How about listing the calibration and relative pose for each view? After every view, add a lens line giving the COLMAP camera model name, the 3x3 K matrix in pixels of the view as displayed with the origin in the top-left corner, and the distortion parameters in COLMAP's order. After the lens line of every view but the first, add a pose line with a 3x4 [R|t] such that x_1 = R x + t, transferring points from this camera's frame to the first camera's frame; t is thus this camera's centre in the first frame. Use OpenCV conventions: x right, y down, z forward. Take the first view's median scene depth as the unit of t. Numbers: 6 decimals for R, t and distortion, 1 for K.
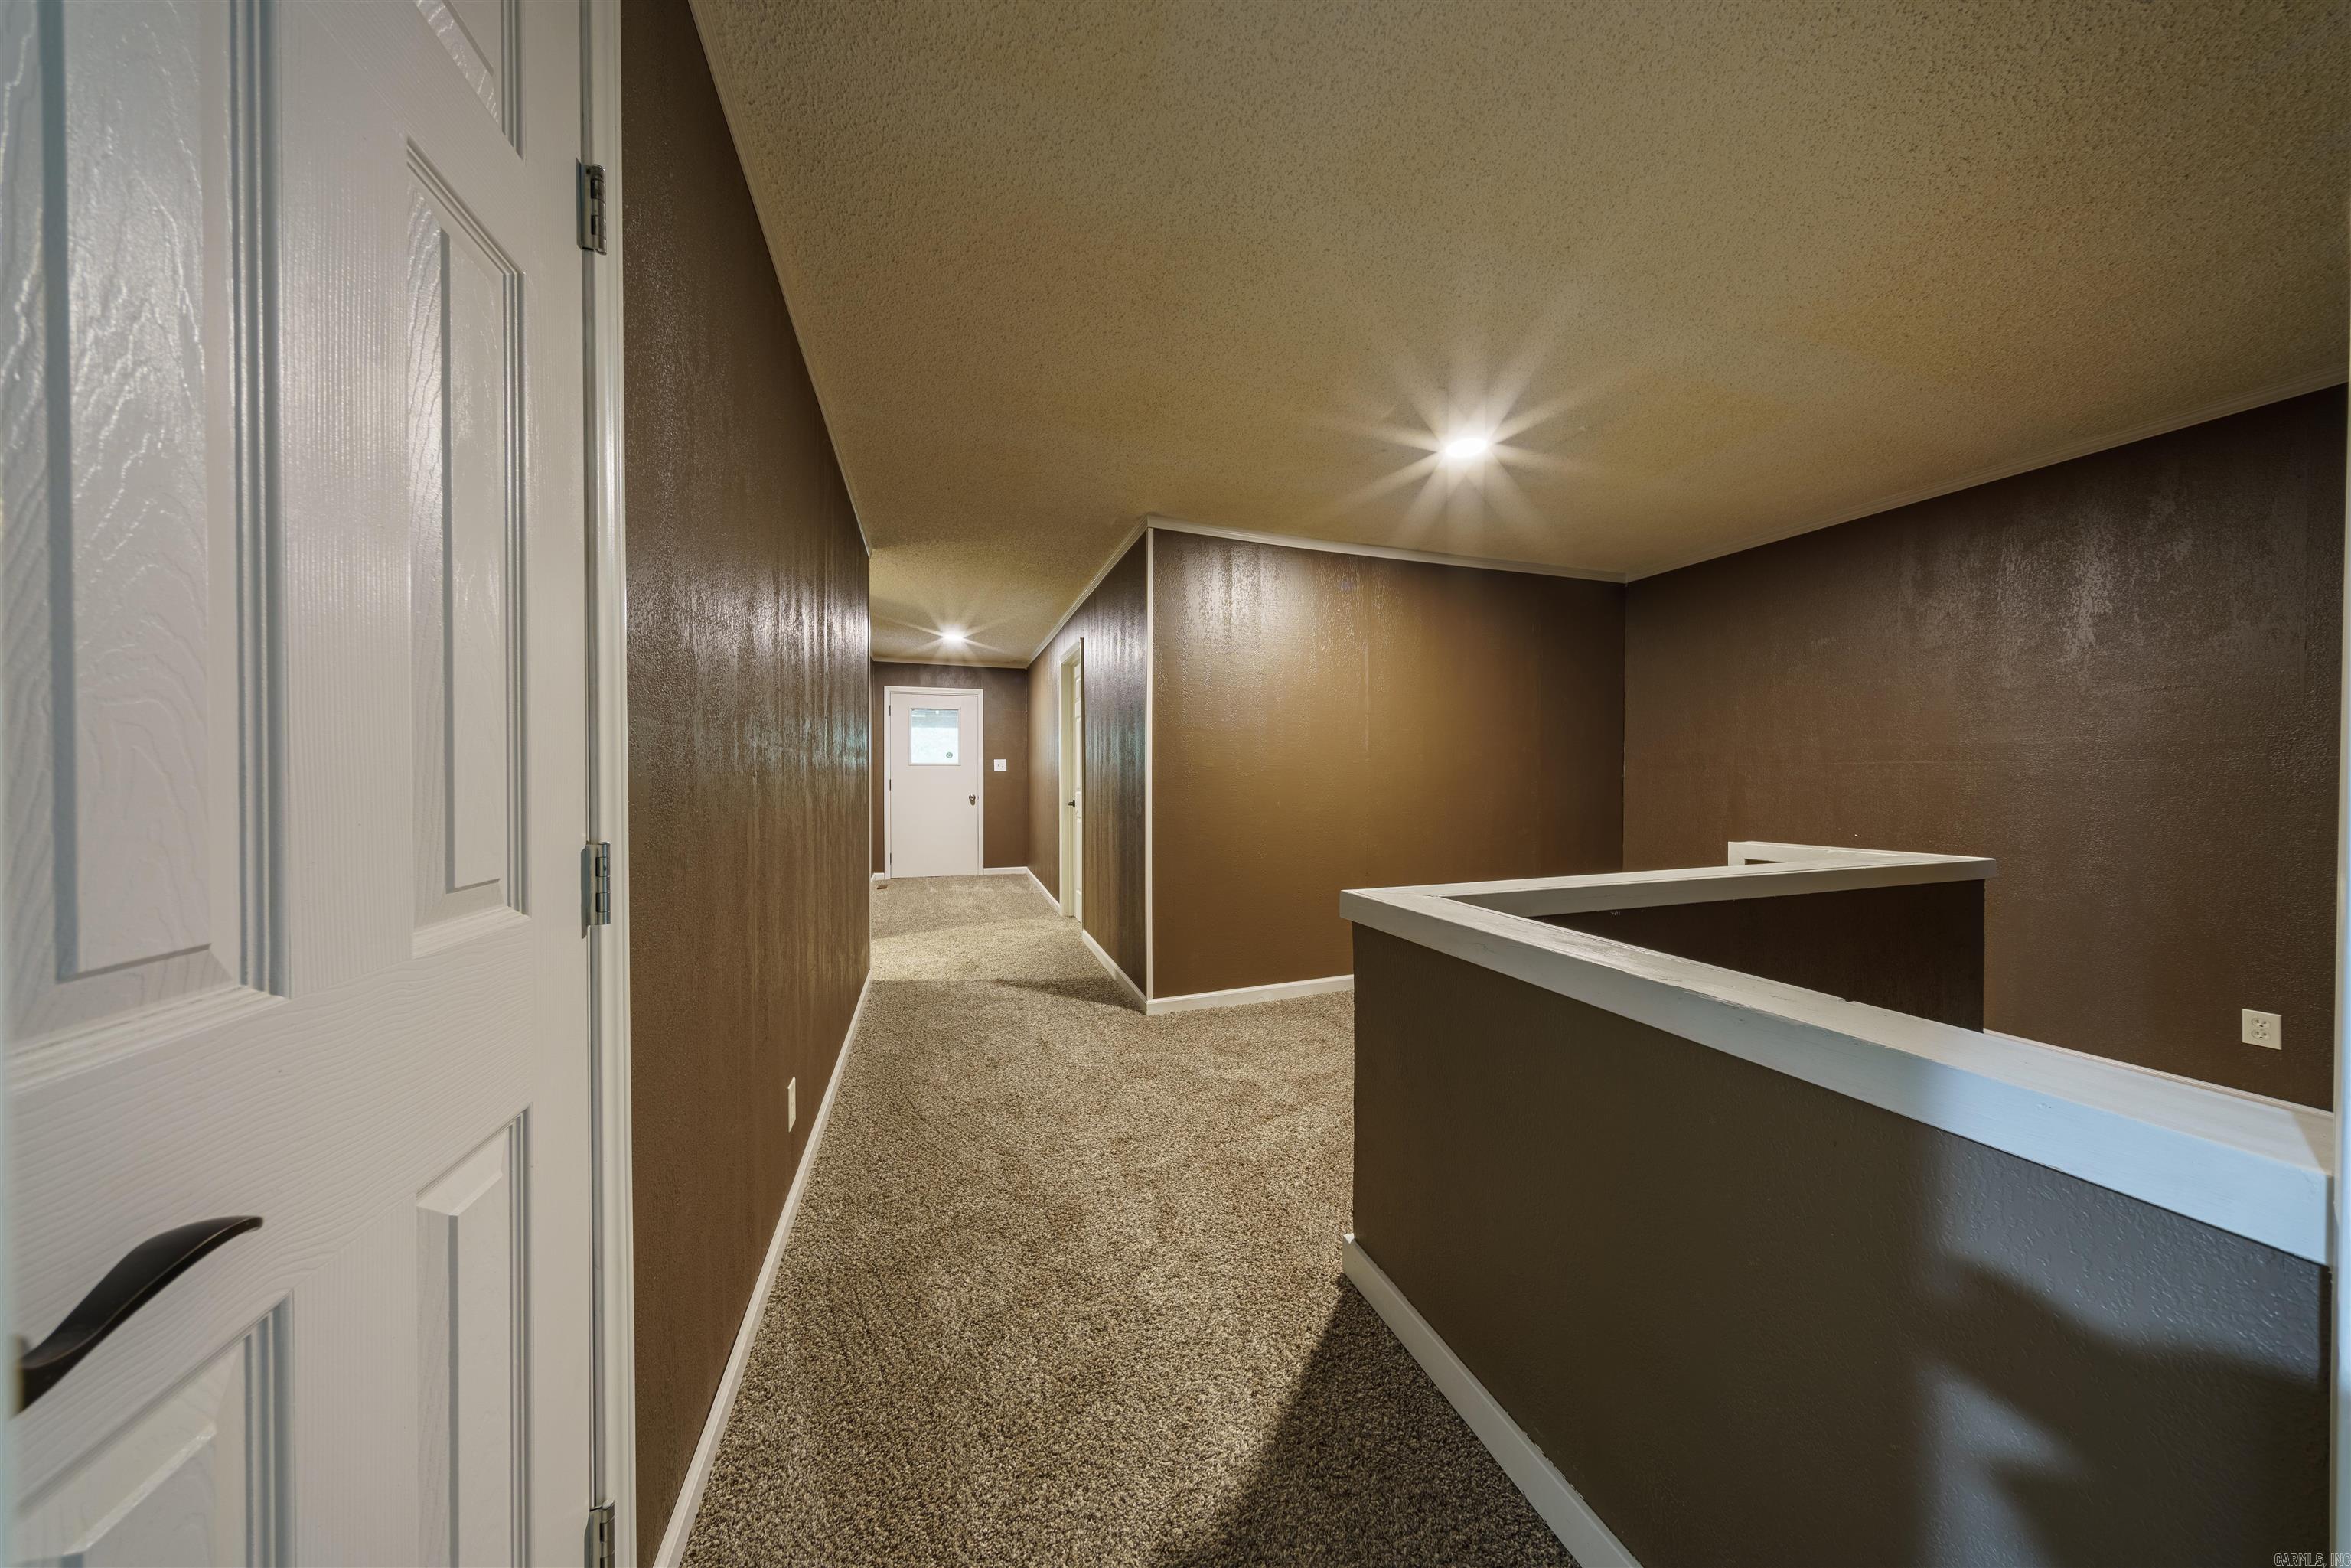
lens RADIAL K [[669.6, 0, 1181.7], [0, 669.6, 778.6], [0, 0, 1]] dist [-0.006106, 0.000747]
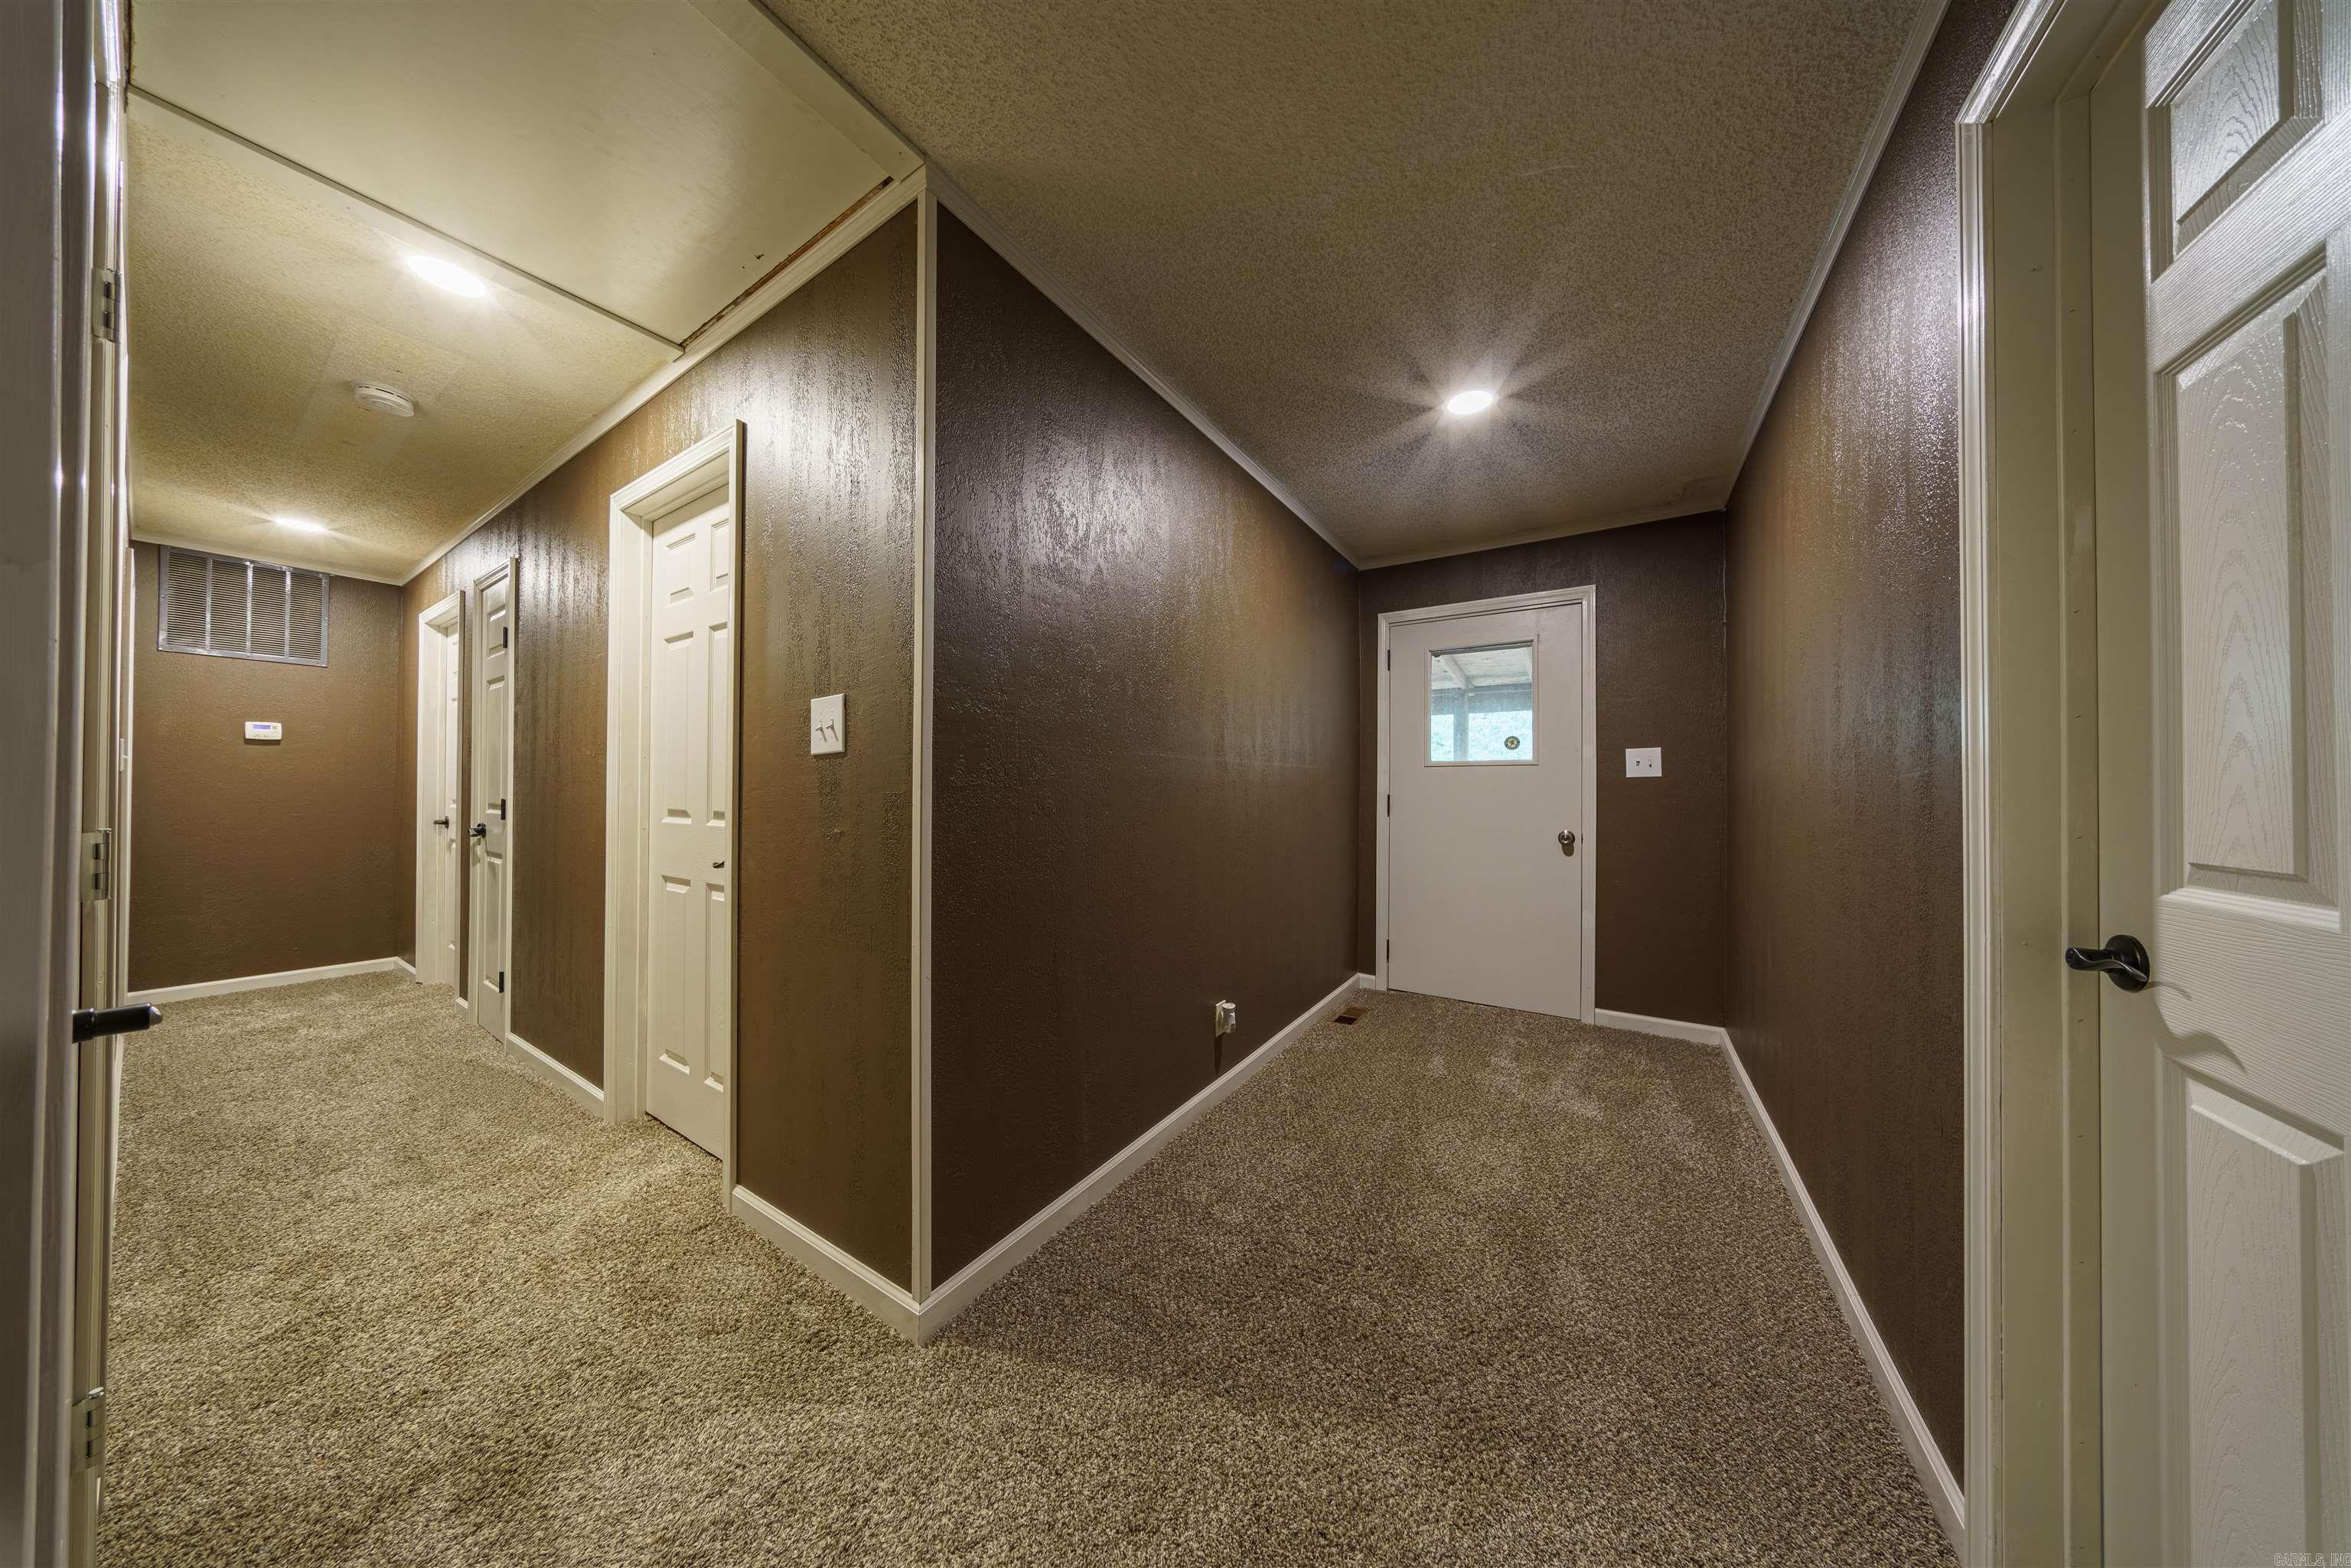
lens RADIAL K [[669.6, 0, 1172.4], [0, 669.6, 786.1], [0, 0, 1]] dist [-0.006106, 0.000747]
pose [[0.607555, -0.002373, -0.794274, -0.124468], [-0.008282, 0.999922, -0.009322, 0.000861], [0.794235, 0.012242, 0.607488, 0.534787]]
